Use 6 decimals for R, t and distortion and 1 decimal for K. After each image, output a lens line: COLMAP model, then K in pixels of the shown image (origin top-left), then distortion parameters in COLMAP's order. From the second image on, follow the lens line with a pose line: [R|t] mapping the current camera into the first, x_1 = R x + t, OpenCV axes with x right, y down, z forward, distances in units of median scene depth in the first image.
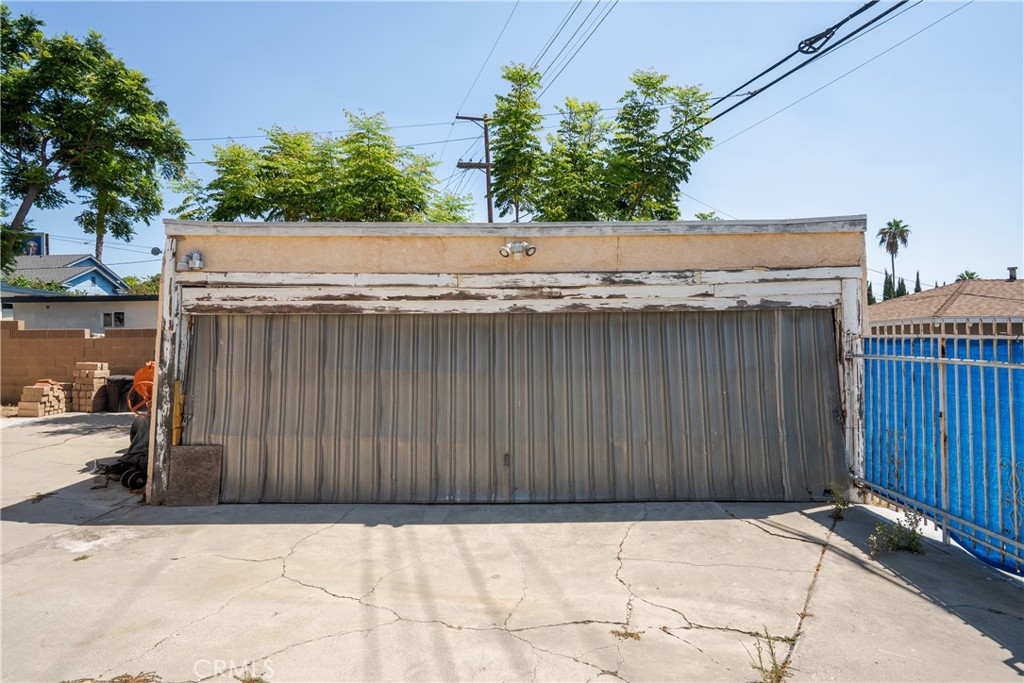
lens RADIAL K [[563.2, 0, 513.0], [0, 563.2, 360.2], [0, 0, 1]] dist [-0.037288, 0.026648]
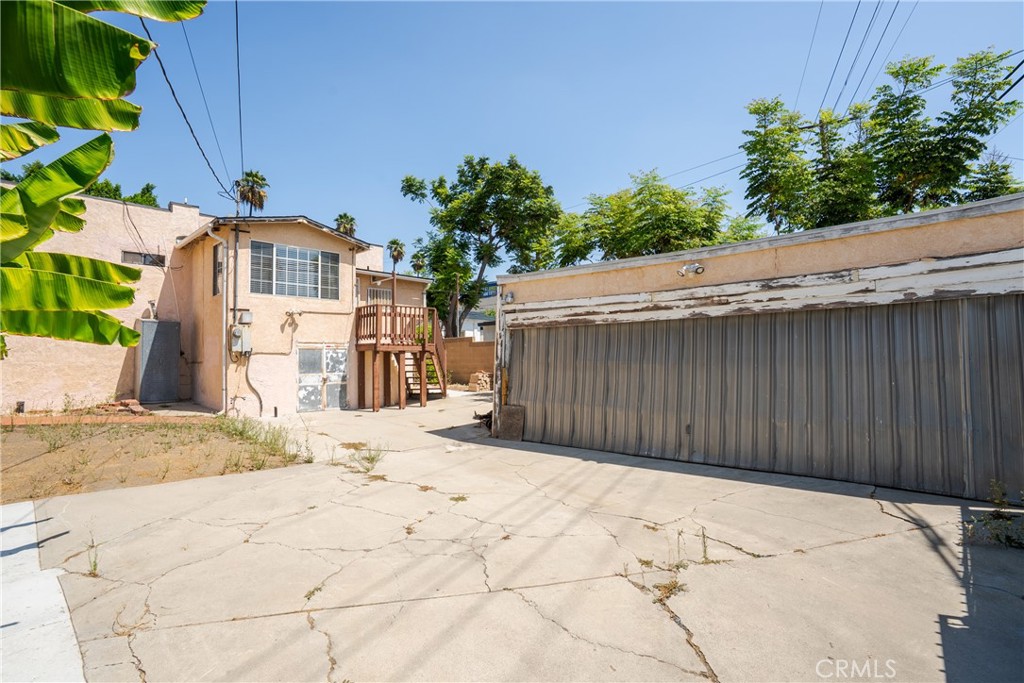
lens RADIAL K [[499.7, 0, 511.1], [0, 499.7, 359.5], [0, 0, 1]] dist [-0.001301, 0.000615]
pose [[0.746969, -0.001126, -0.664858, 0.461155], [-0.006249, 0.999943, -0.008714, 0.026236], [0.664830, 0.010664, 0.746919, -0.154438]]
